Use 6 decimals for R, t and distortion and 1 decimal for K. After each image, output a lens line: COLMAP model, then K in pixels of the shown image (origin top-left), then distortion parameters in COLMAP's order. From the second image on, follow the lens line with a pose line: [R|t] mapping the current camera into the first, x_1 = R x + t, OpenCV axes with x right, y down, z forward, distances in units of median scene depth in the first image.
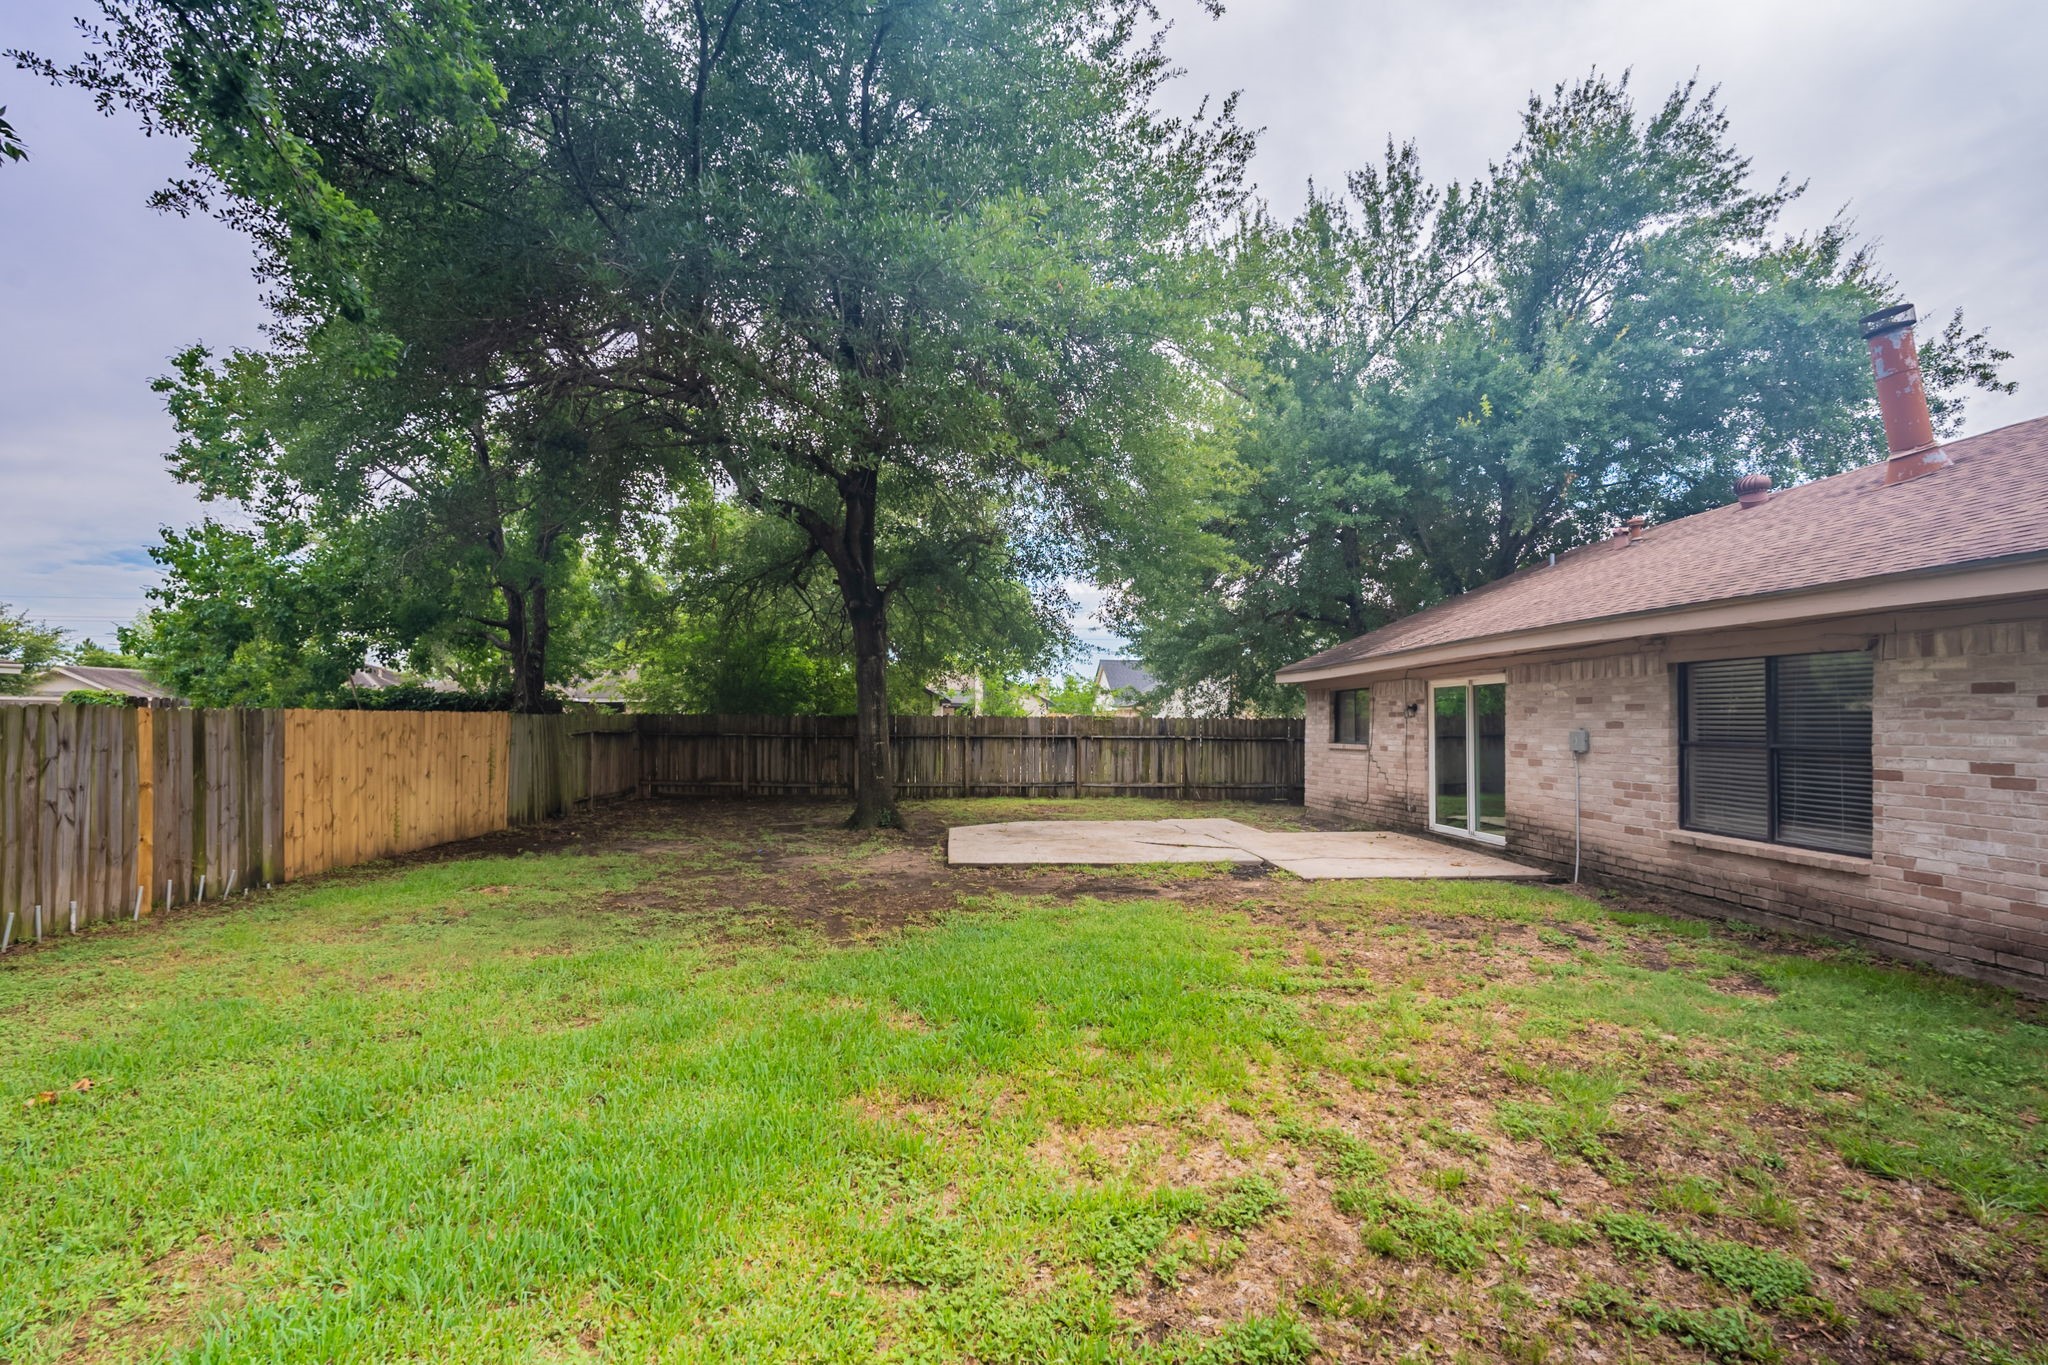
lens RADIAL K [[915.7, 0, 1024.0], [0, 915.7, 682.5], [0, 0, 1]] dist [0.001810, 0.000429]
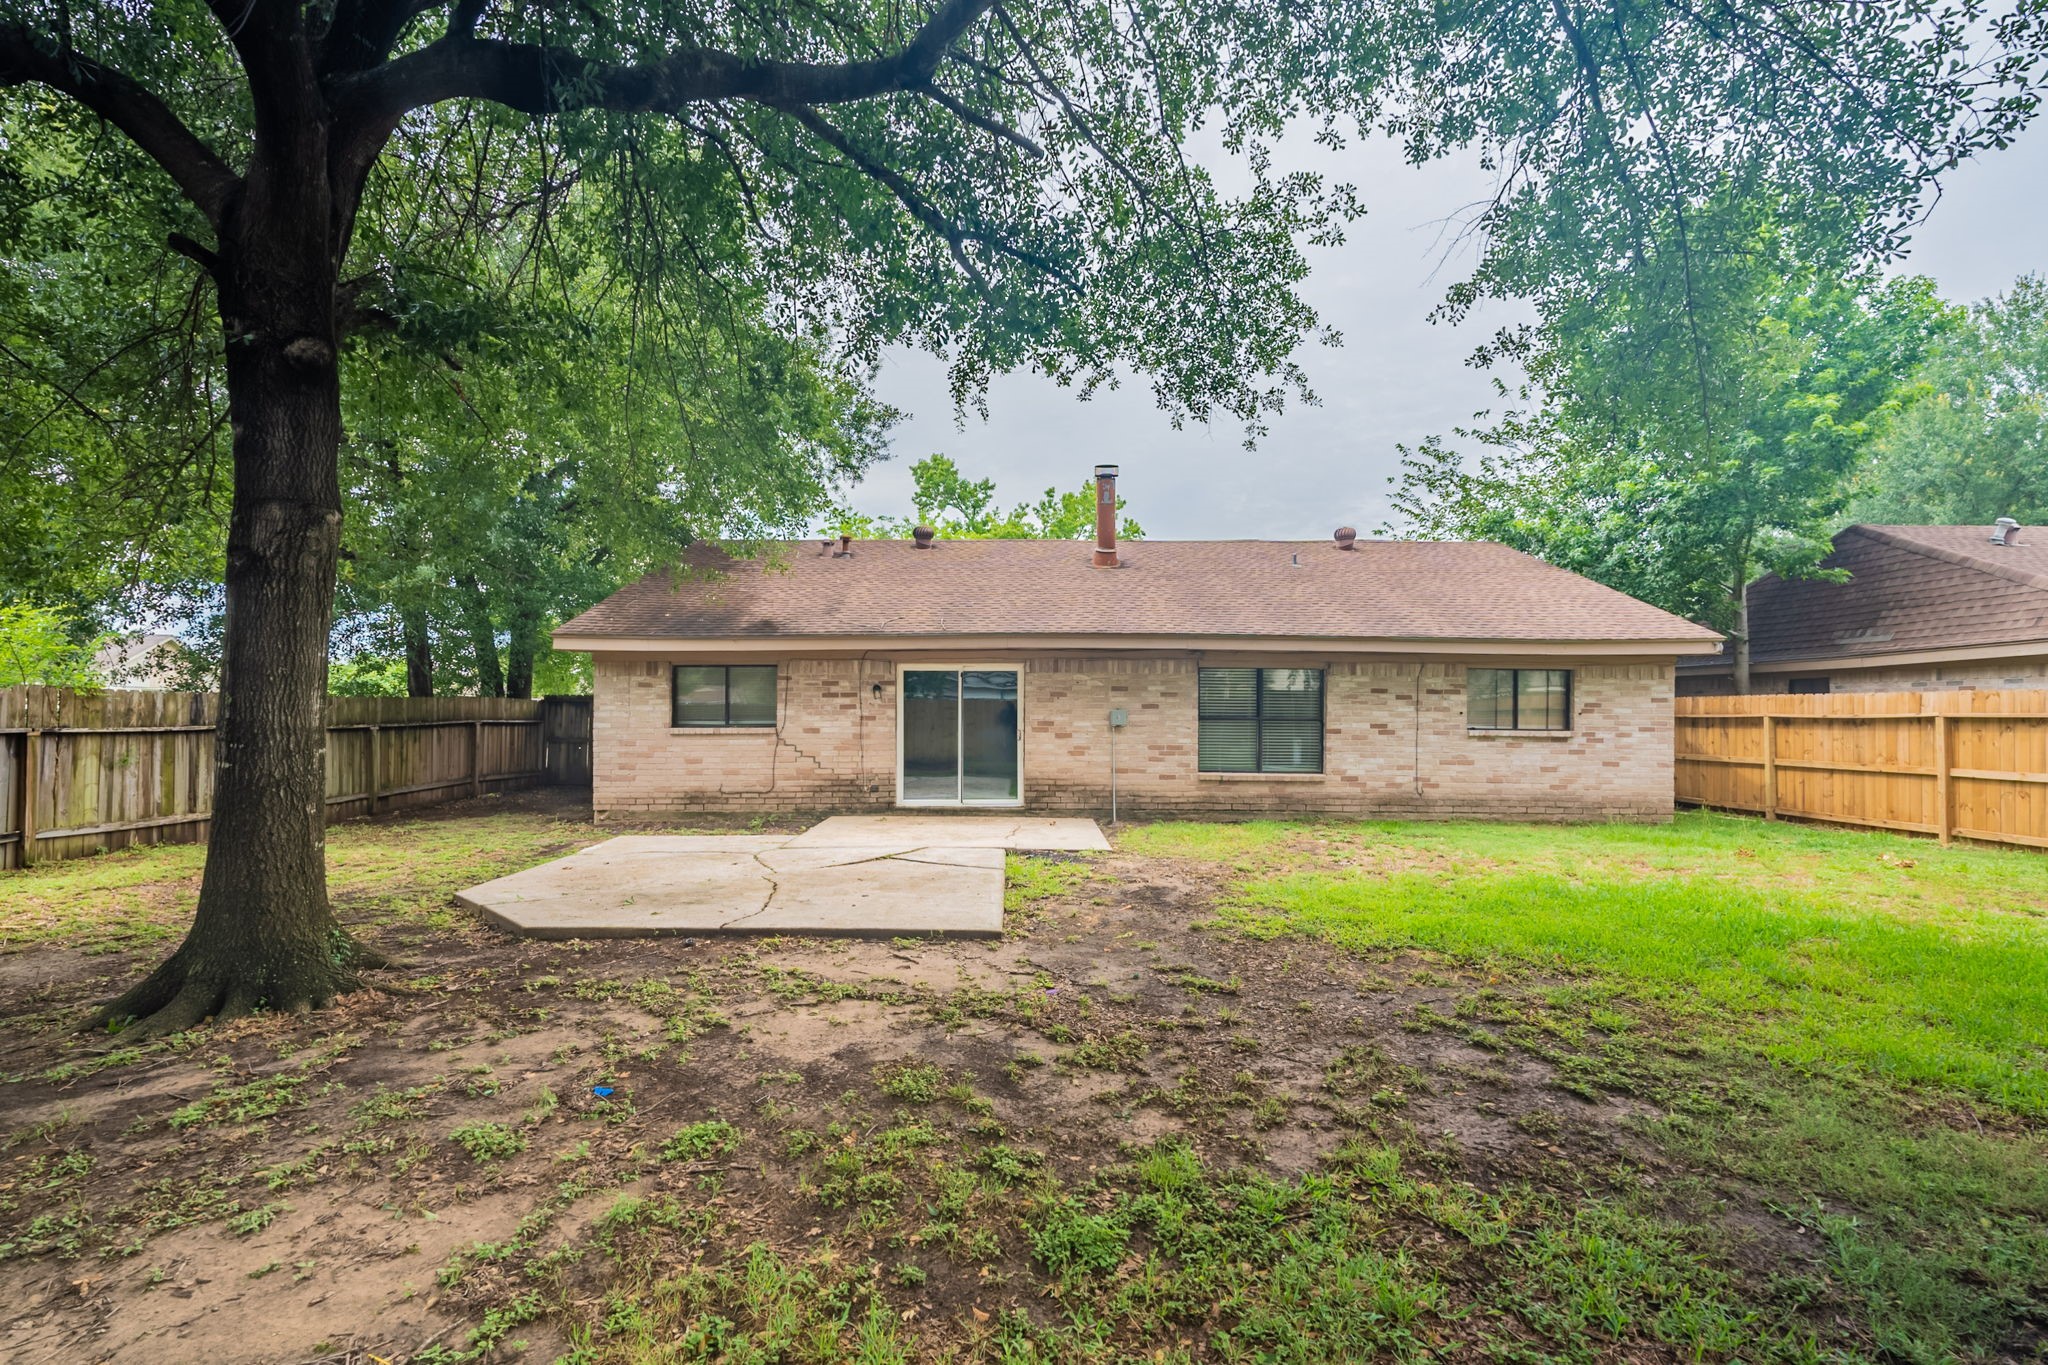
lens RADIAL K [[902.5, 0, 1015.9], [0, 902.5, 676.7], [0, 0, 1]] dist [0.002012, -0.000023]
pose [[0.069348, 0.027342, 0.997218, -0.759826], [-0.048095, 0.998554, -0.024034, 0.041589], [-0.996433, -0.046294, 0.070563, 1.056273]]
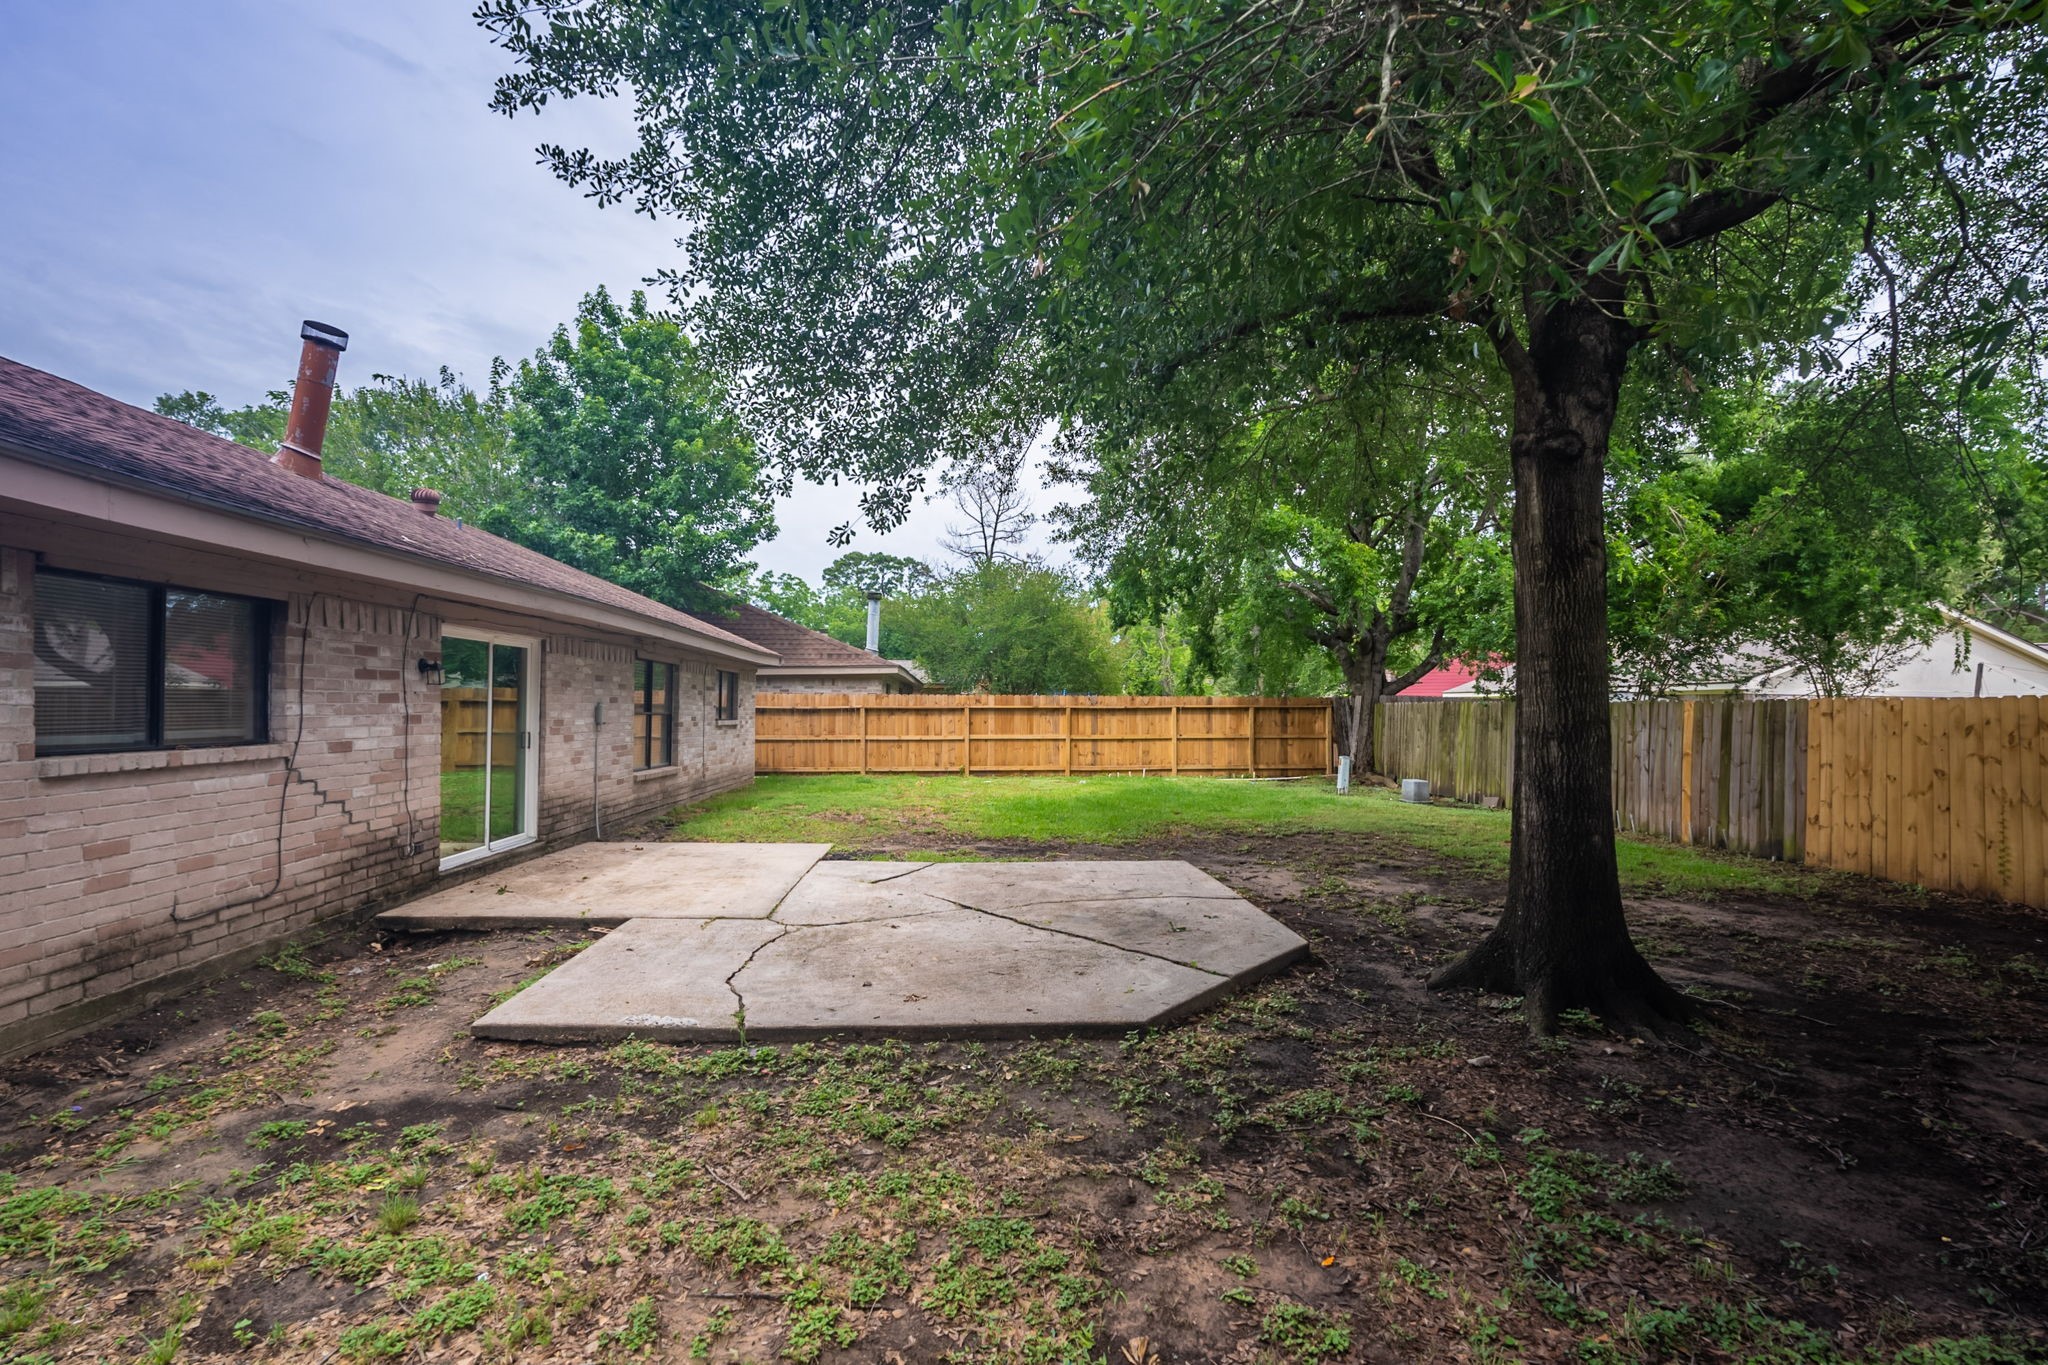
lens RADIAL K [[915.7, 0, 1024.0], [0, 915.7, 682.5], [0, 0, 1]] dist [0.001810, 0.000429]
pose [[-0.999840, -0.011637, 0.013617, 0.071613], [-0.012594, 0.997292, -0.072451, 0.099750], [-0.012737, -0.072611, -0.997279, 2.108656]]
